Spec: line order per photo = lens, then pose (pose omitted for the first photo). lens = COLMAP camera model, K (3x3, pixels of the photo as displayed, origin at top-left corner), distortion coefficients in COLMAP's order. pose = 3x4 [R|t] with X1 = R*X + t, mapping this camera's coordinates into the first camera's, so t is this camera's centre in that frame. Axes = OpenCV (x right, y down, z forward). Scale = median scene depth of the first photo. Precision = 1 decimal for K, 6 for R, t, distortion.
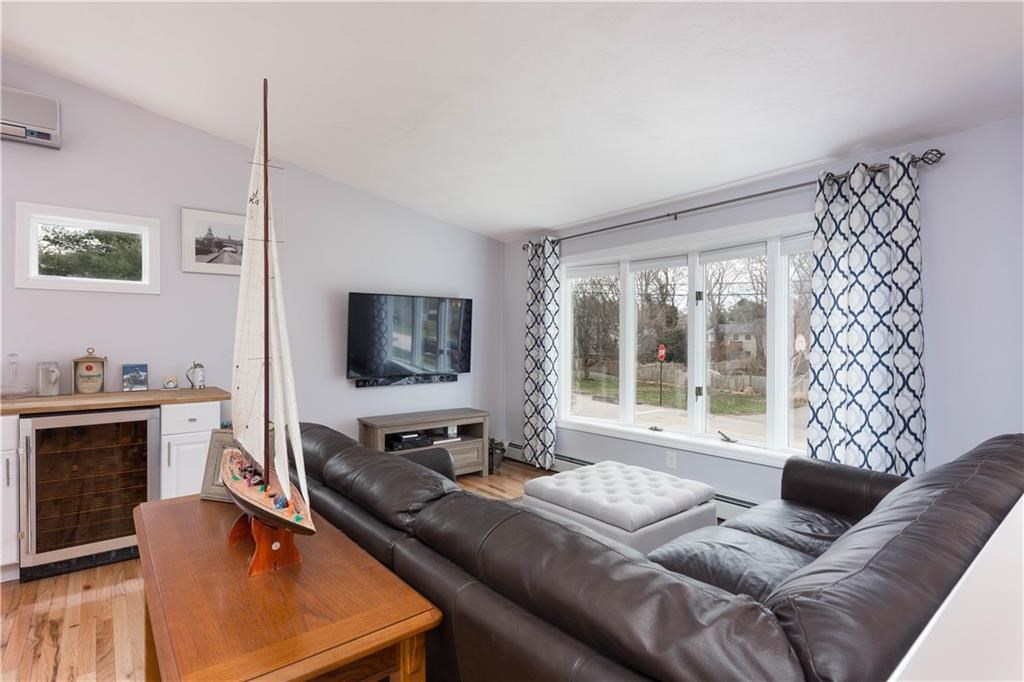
lens RADIAL K [[501.9, 0, 506.7], [0, 501.9, 337.6], [0, 0, 1]] dist [-0.005398, -0.001410]
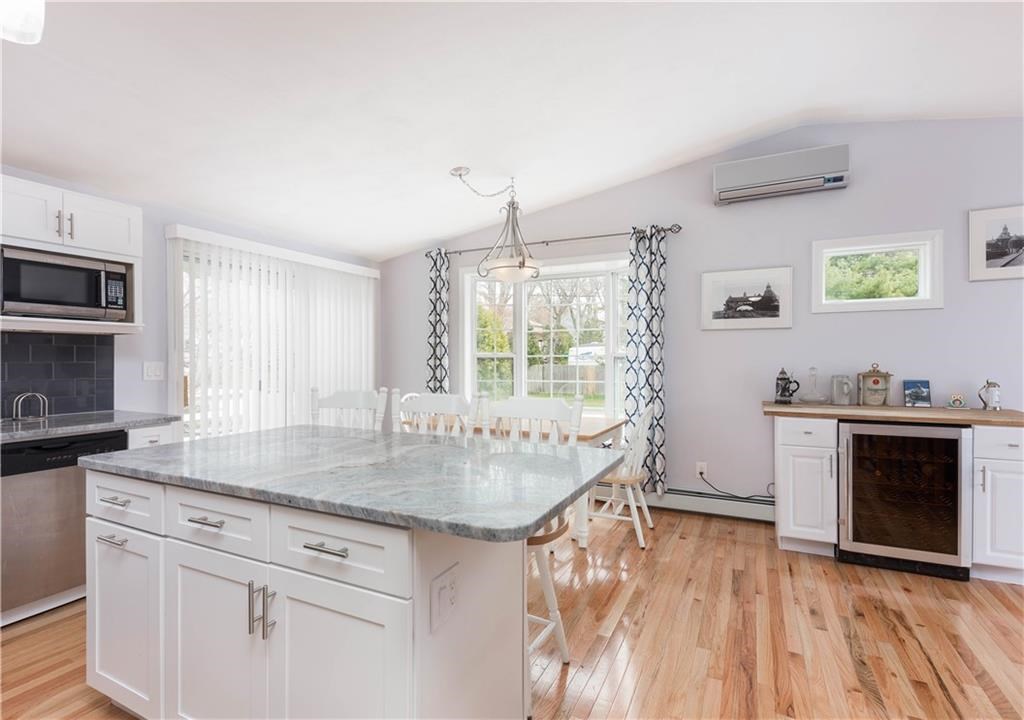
lens RADIAL K [[482.1, 0, 493.7], [0, 482.1, 359.7], [0, 0, 1]] dist [0.009915, -0.002595]
pose [[0.407323, 0.003291, -0.913278, -0.204108], [0.009775, 0.999921, 0.007962, -0.003551], [0.913232, -0.012170, 0.407258, -0.169975]]
